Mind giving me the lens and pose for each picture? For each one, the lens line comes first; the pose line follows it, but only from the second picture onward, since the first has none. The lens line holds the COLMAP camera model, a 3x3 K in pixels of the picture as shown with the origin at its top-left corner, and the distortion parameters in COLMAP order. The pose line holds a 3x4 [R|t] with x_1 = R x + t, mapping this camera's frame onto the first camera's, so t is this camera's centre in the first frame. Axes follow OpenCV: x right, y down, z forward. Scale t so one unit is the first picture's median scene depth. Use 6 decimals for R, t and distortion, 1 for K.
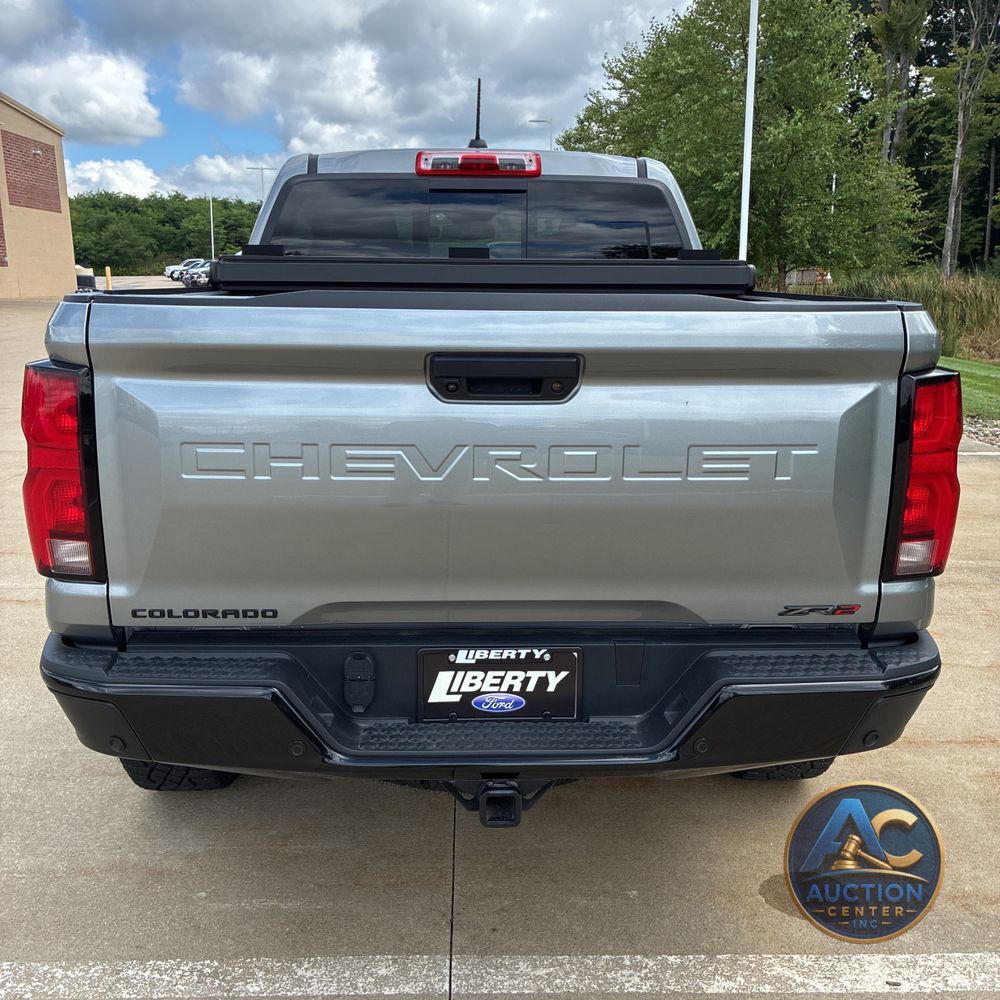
lens RADIAL K [[1012.4, 0, 501.7], [0, 1012.4, 507.0], [0, 0, 1]] dist [0.016189, 0.000000]
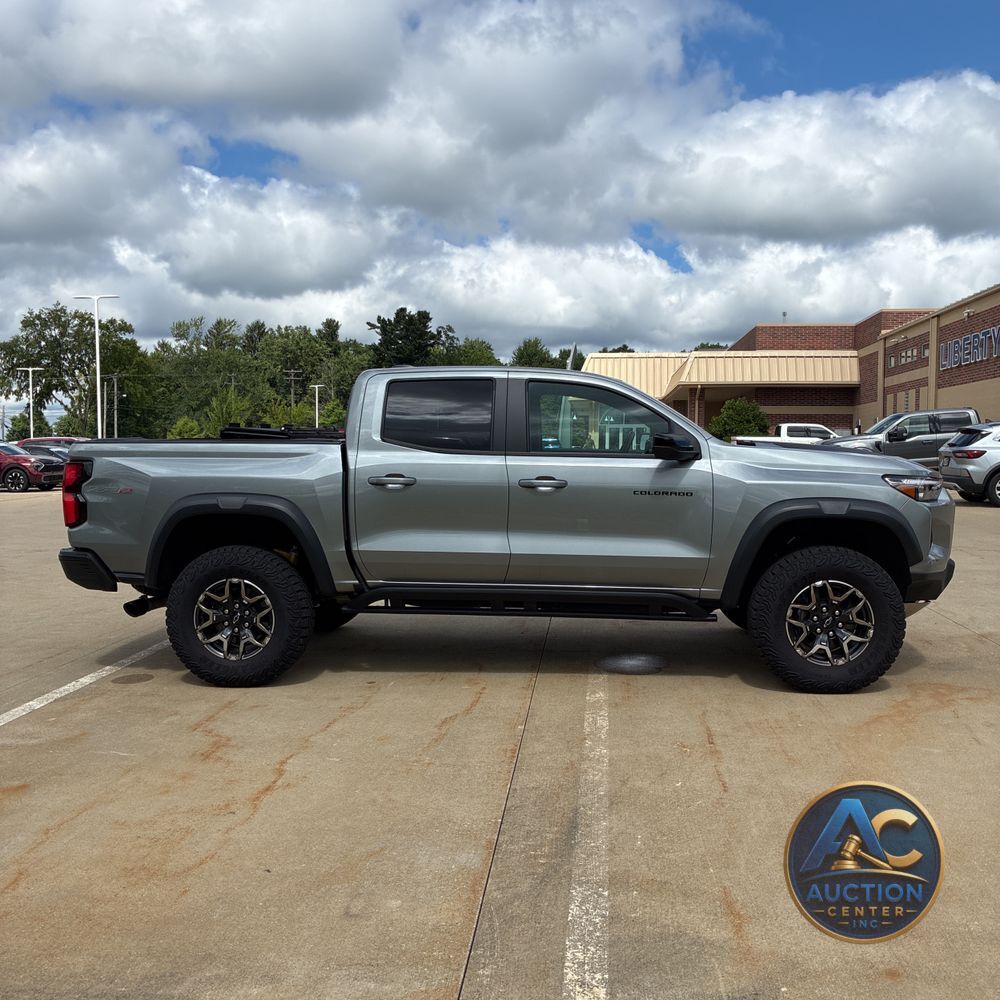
lens RADIAL K [[1012.4, 0, 494.2], [0, 1012.4, 505.4], [0, 0, 1]] dist [0.016189, 0.000000]
pose [[-0.132581, 0.060996, -0.989293, 1.951669], [-0.222236, 0.970863, 0.089643, -0.333066], [0.965937, 0.231742, -0.115163, 1.525043]]
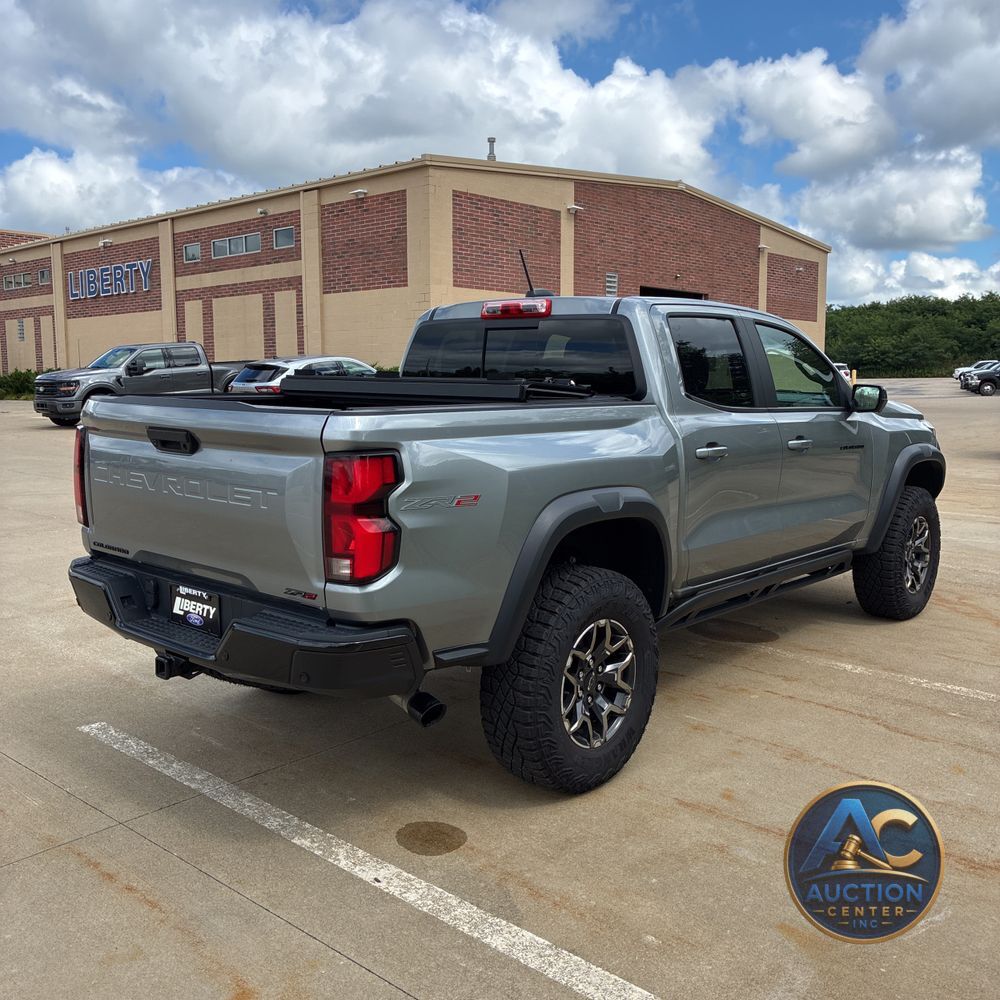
lens RADIAL K [[1012.4, 0, 490.4], [0, 1012.4, 507.0], [0, 0, 1]] dist [0.016189, 0.000000]
pose [[0.719662, 0.092584, -0.688124, 0.943511], [-0.158385, 0.986830, -0.032871, -0.018212], [0.676019, 0.132645, 0.724848, 0.003581]]
